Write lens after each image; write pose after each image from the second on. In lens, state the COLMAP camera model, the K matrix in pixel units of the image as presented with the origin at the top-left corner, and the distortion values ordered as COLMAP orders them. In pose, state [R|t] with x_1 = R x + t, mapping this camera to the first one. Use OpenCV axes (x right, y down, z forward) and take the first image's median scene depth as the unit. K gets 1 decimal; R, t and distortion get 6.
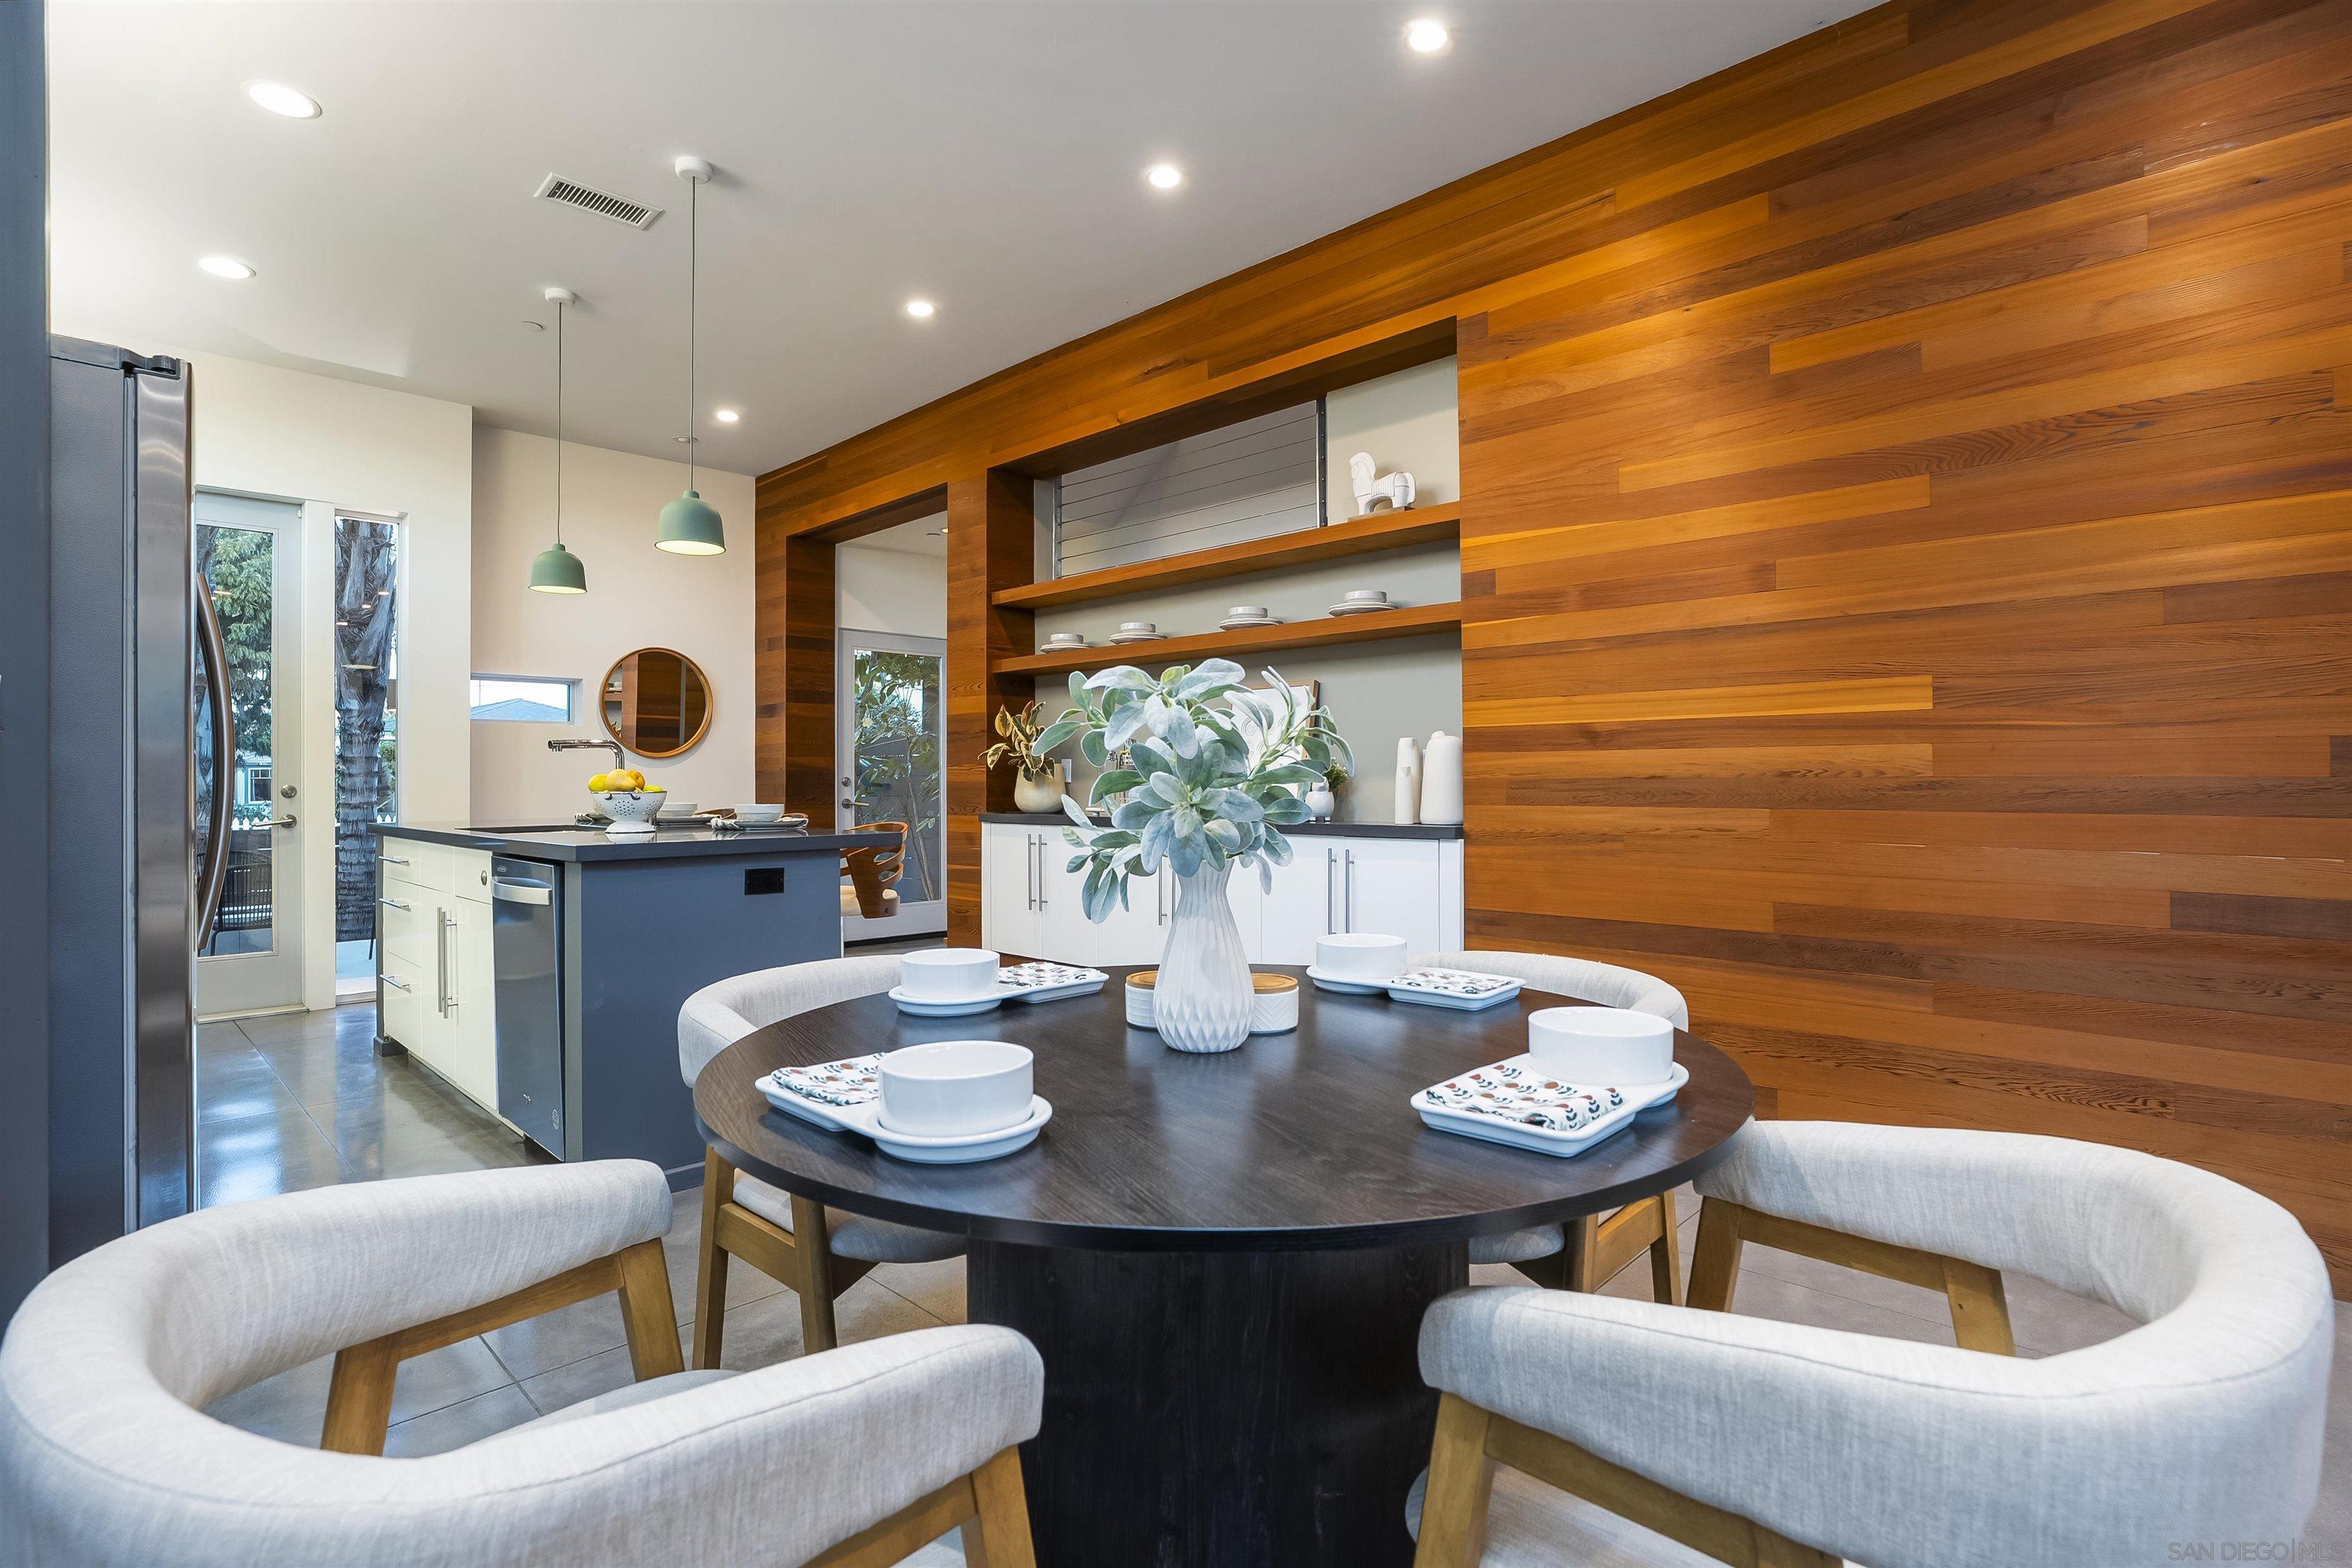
lens RADIAL K [[1123.4, 0, 1168.8], [0, 1123.4, 766.9], [0, 0, 1]] dist [-0.025837, 0.006750]
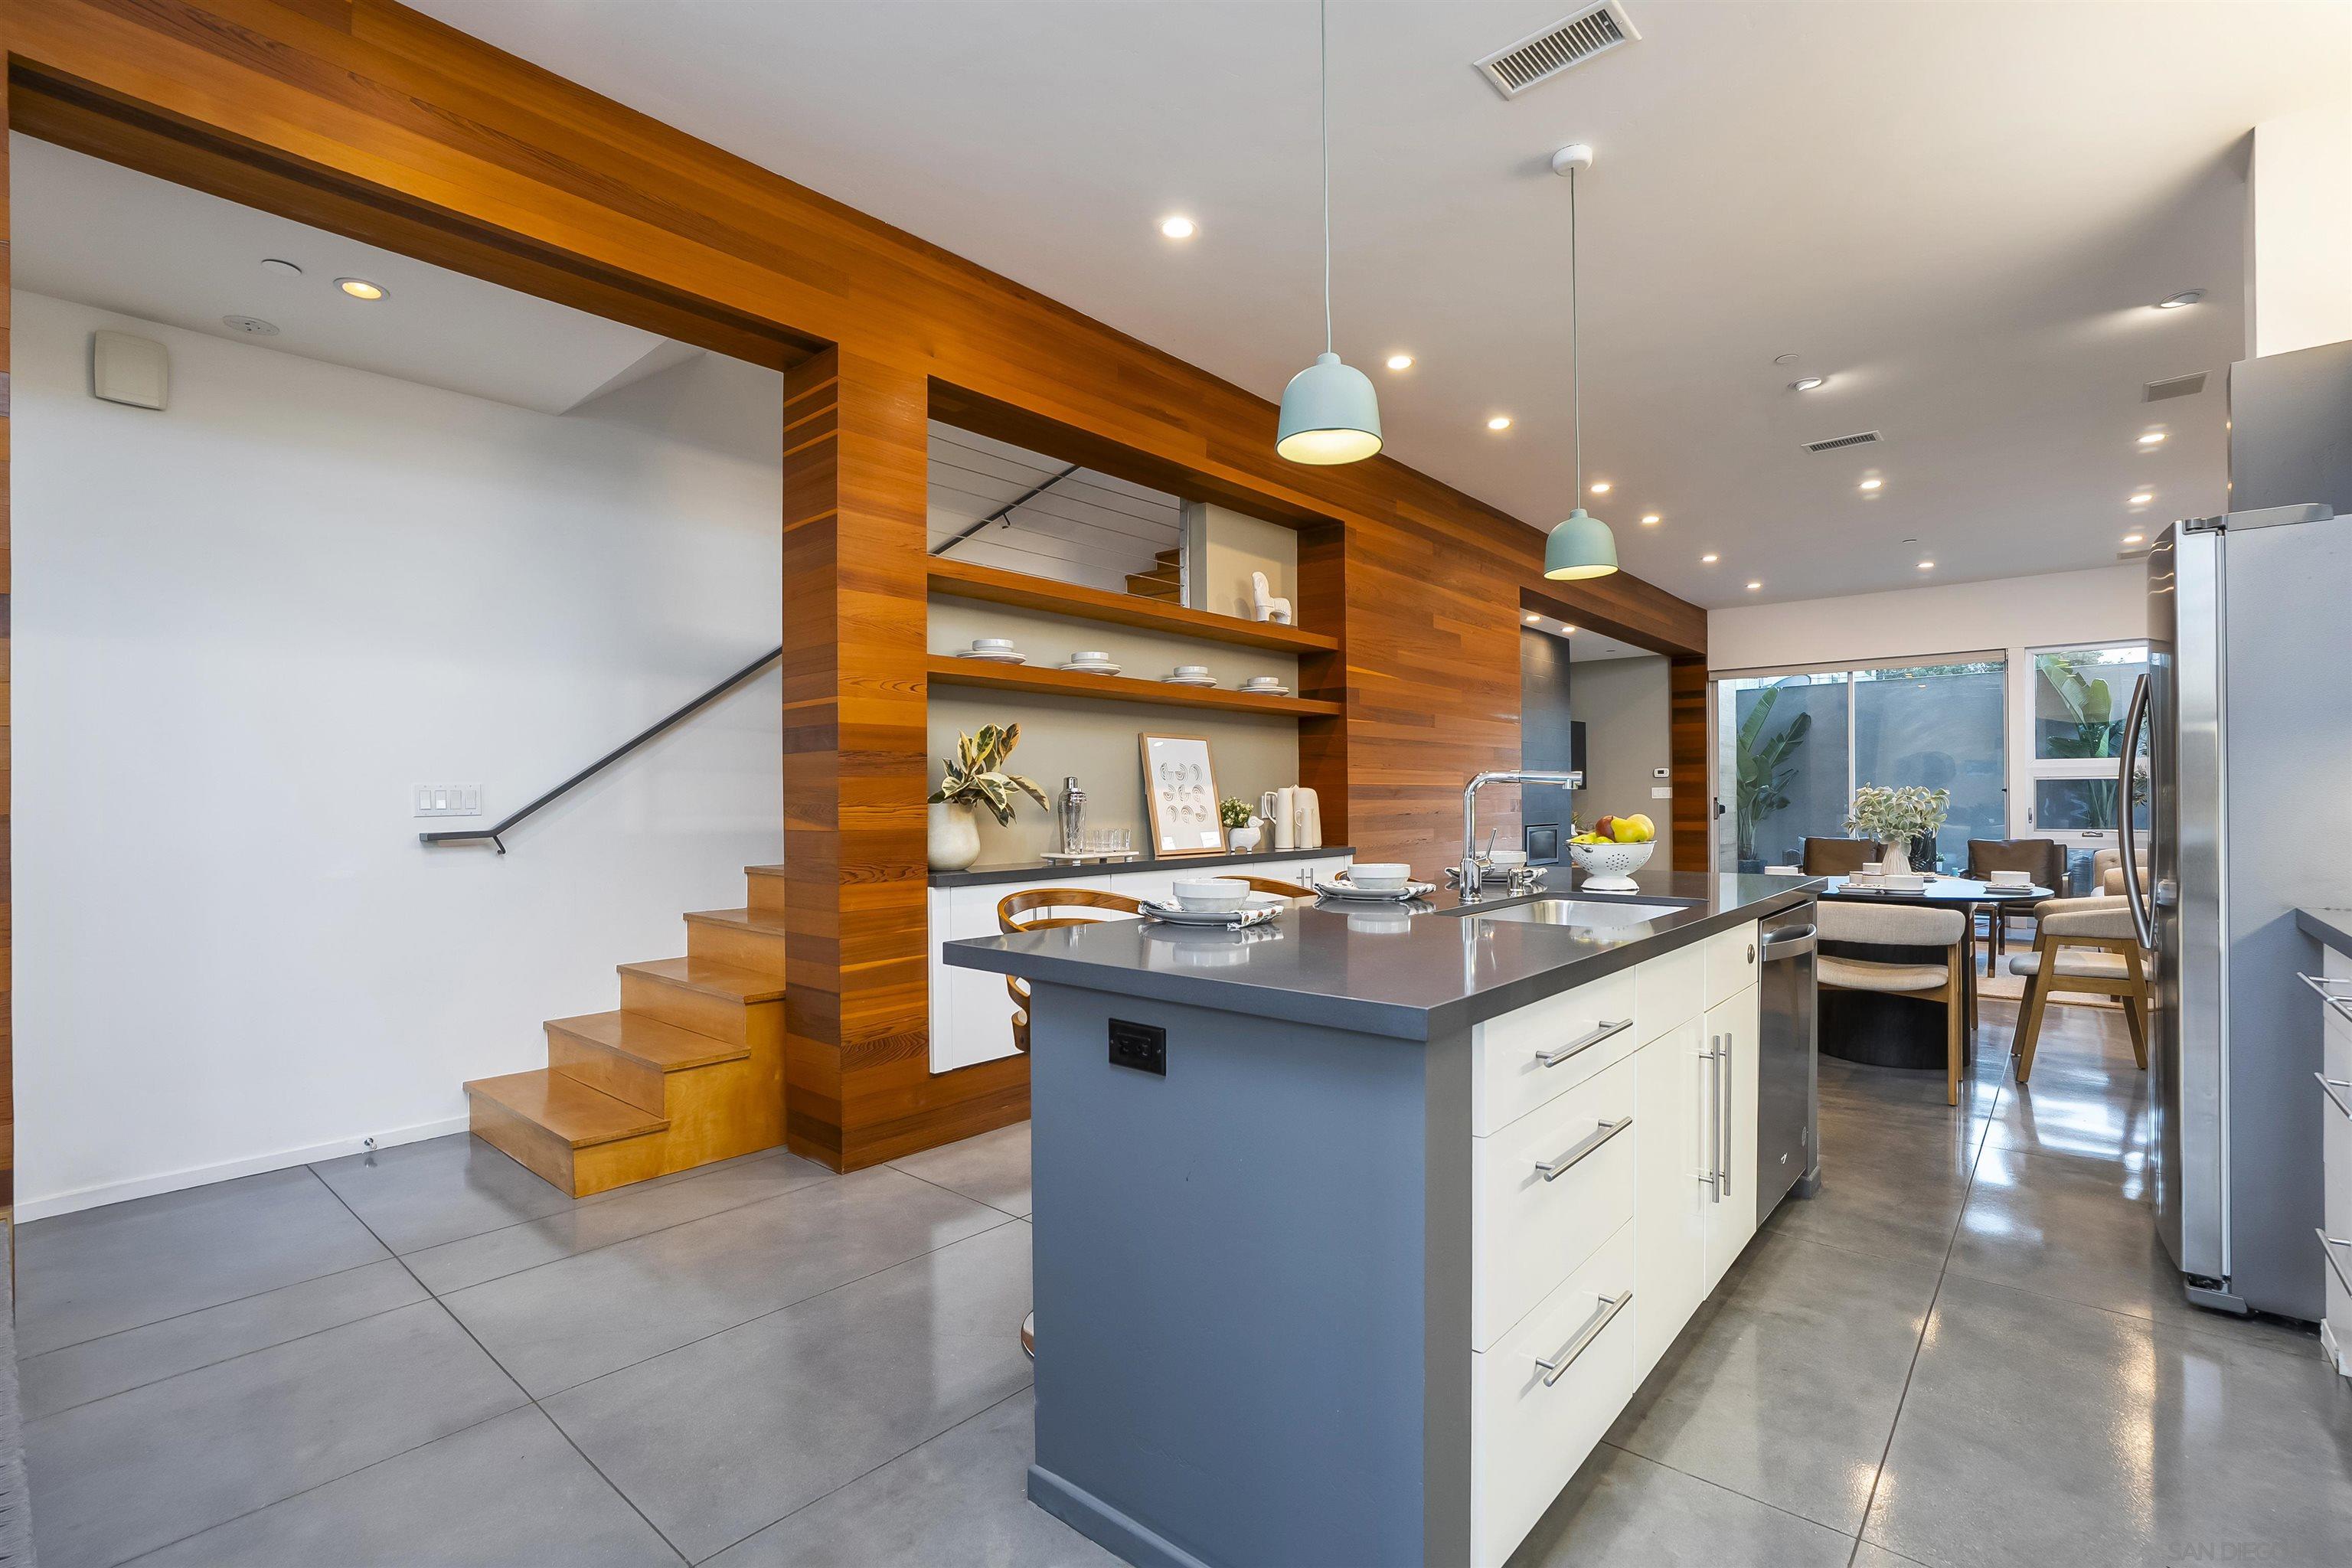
lens RADIAL K [[1081.6, 0, 1182.2], [0, 1081.6, 798.4], [0, 0, 1]] dist [-0.024965, 0.004495]
pose [[-0.066794, 0.006881, 0.997743, -1.132869], [-0.004305, 0.999965, -0.007185, -0.001948], [-0.997758, -0.004776, -0.066762, 1.209570]]
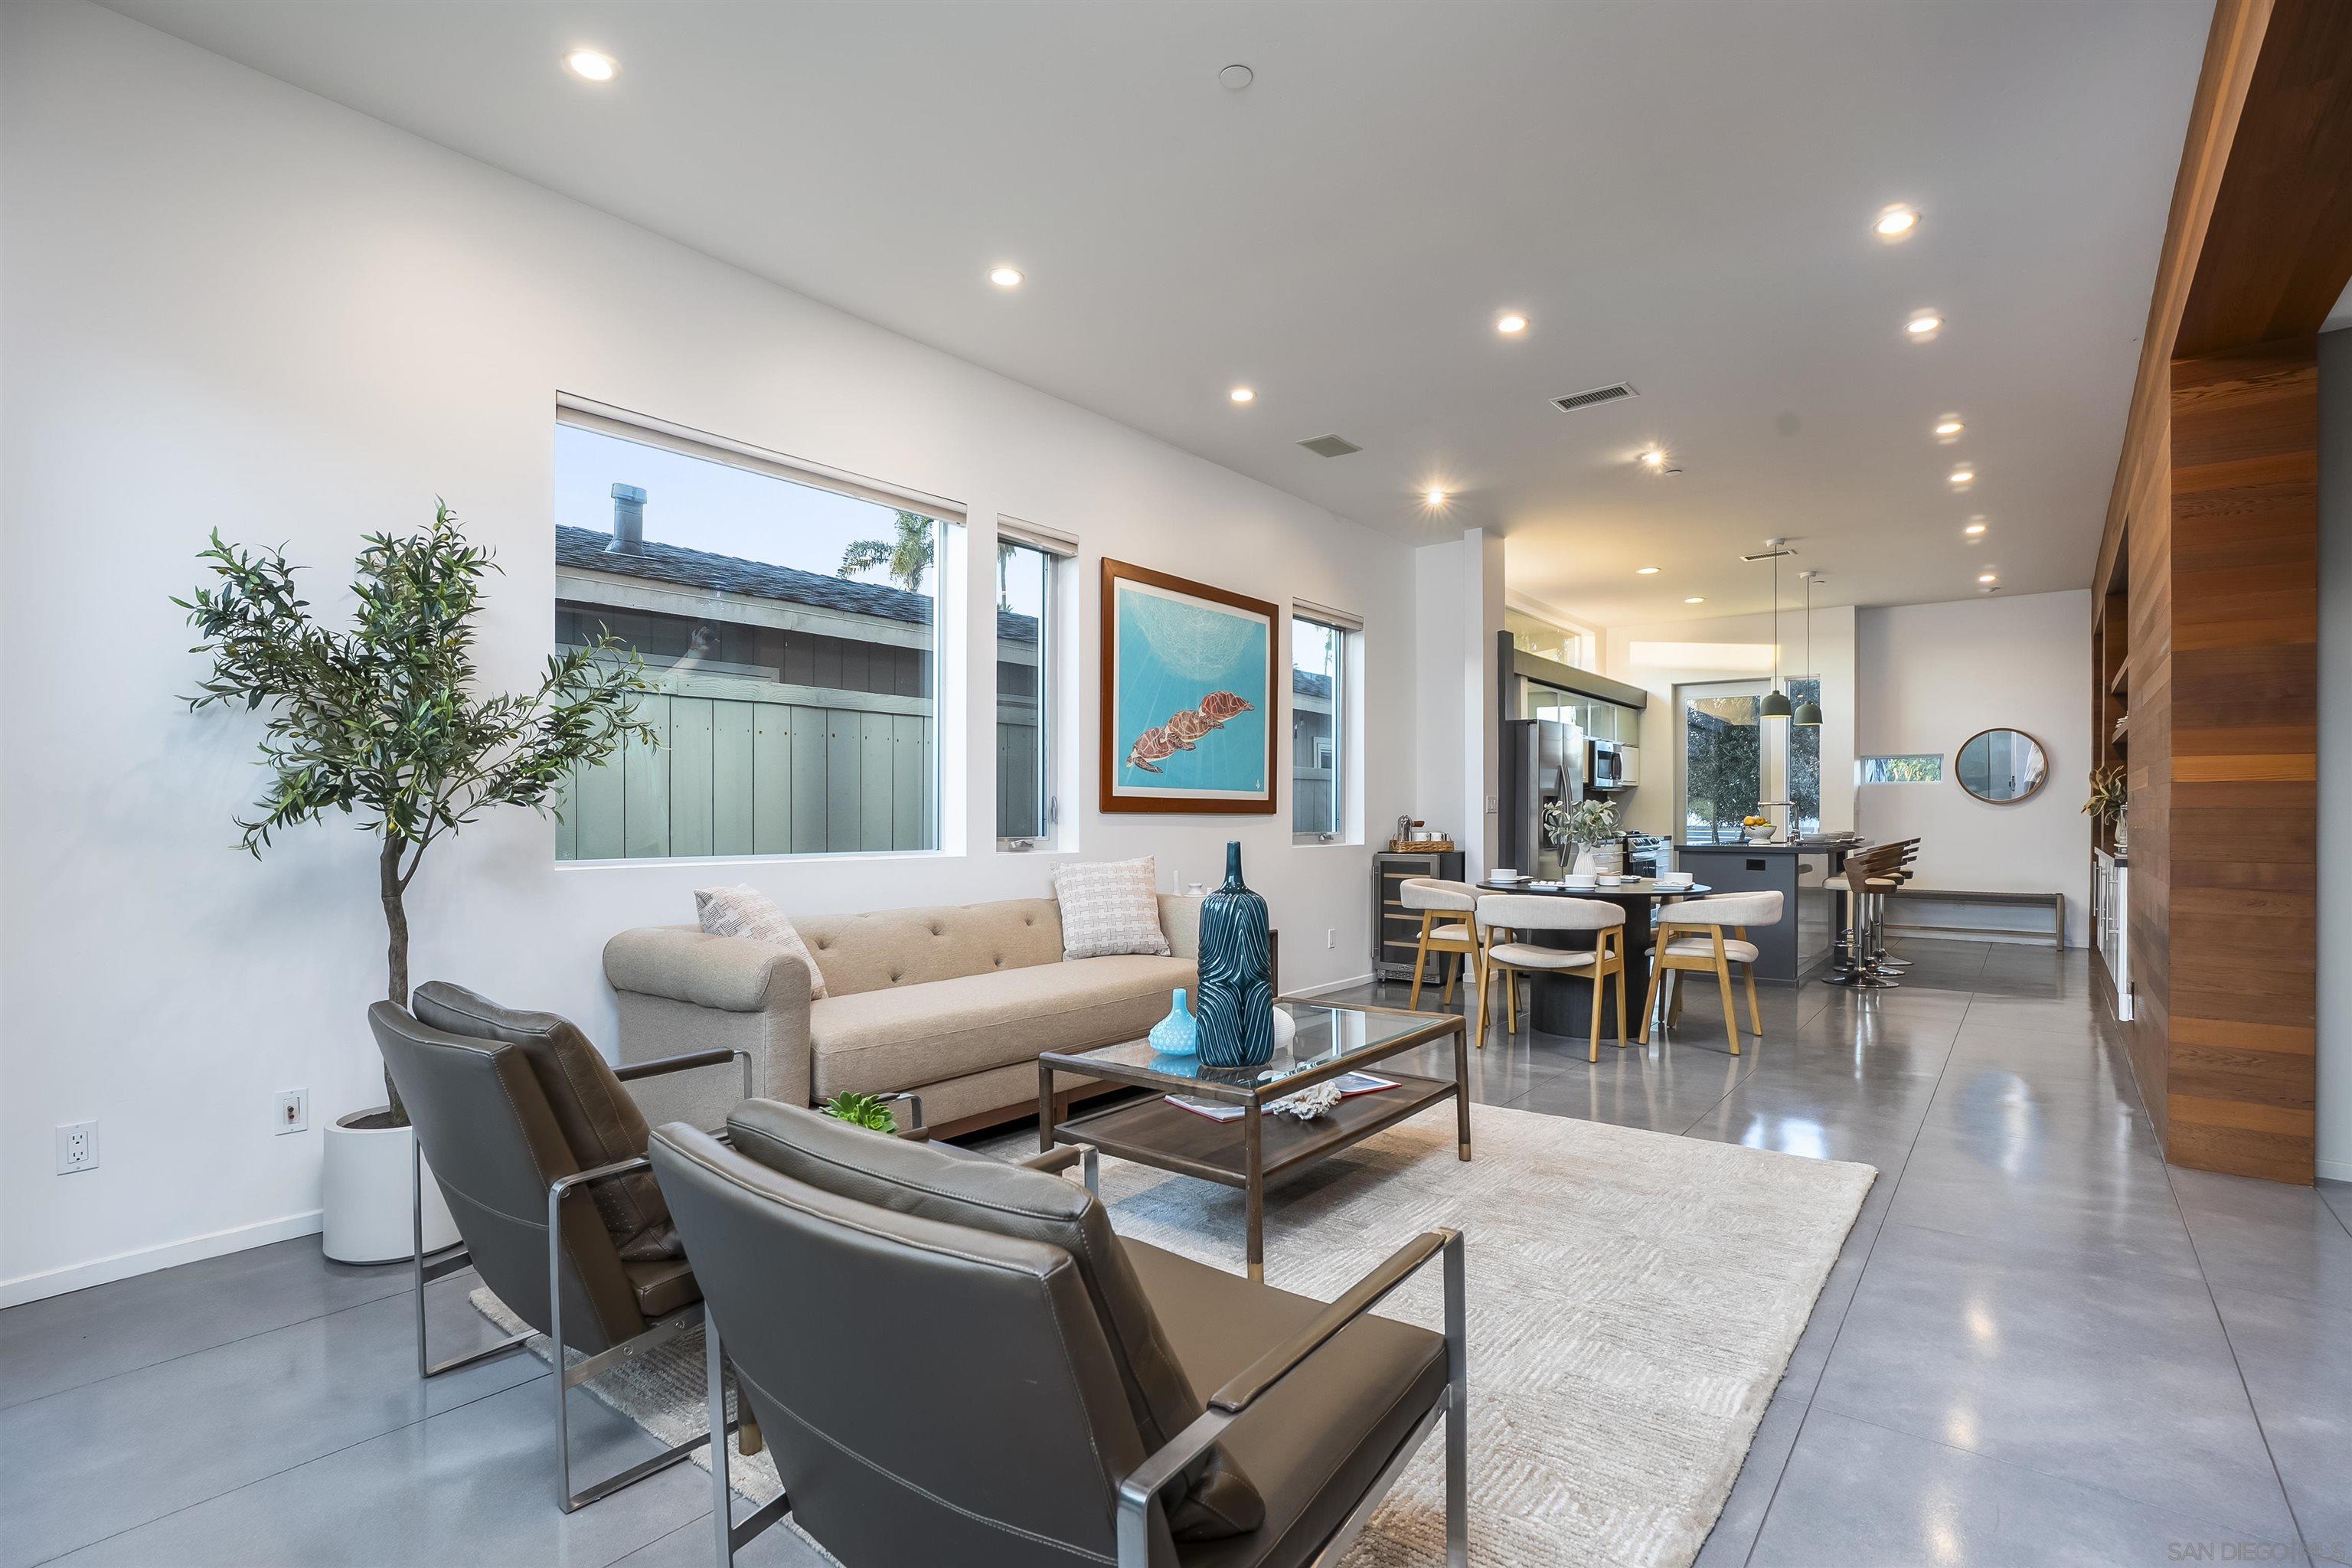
lens RADIAL K [[1123.4, 0, 1178.2], [0, 1123.4, 809.2], [0, 0, 1]] dist [-0.025837, 0.006750]
pose [[0.112824, 0.001794, -0.993613, 1.412829], [0.008852, 0.999957, 0.002811, -0.024926], [0.993576, -0.009113, 0.112804, -0.367943]]
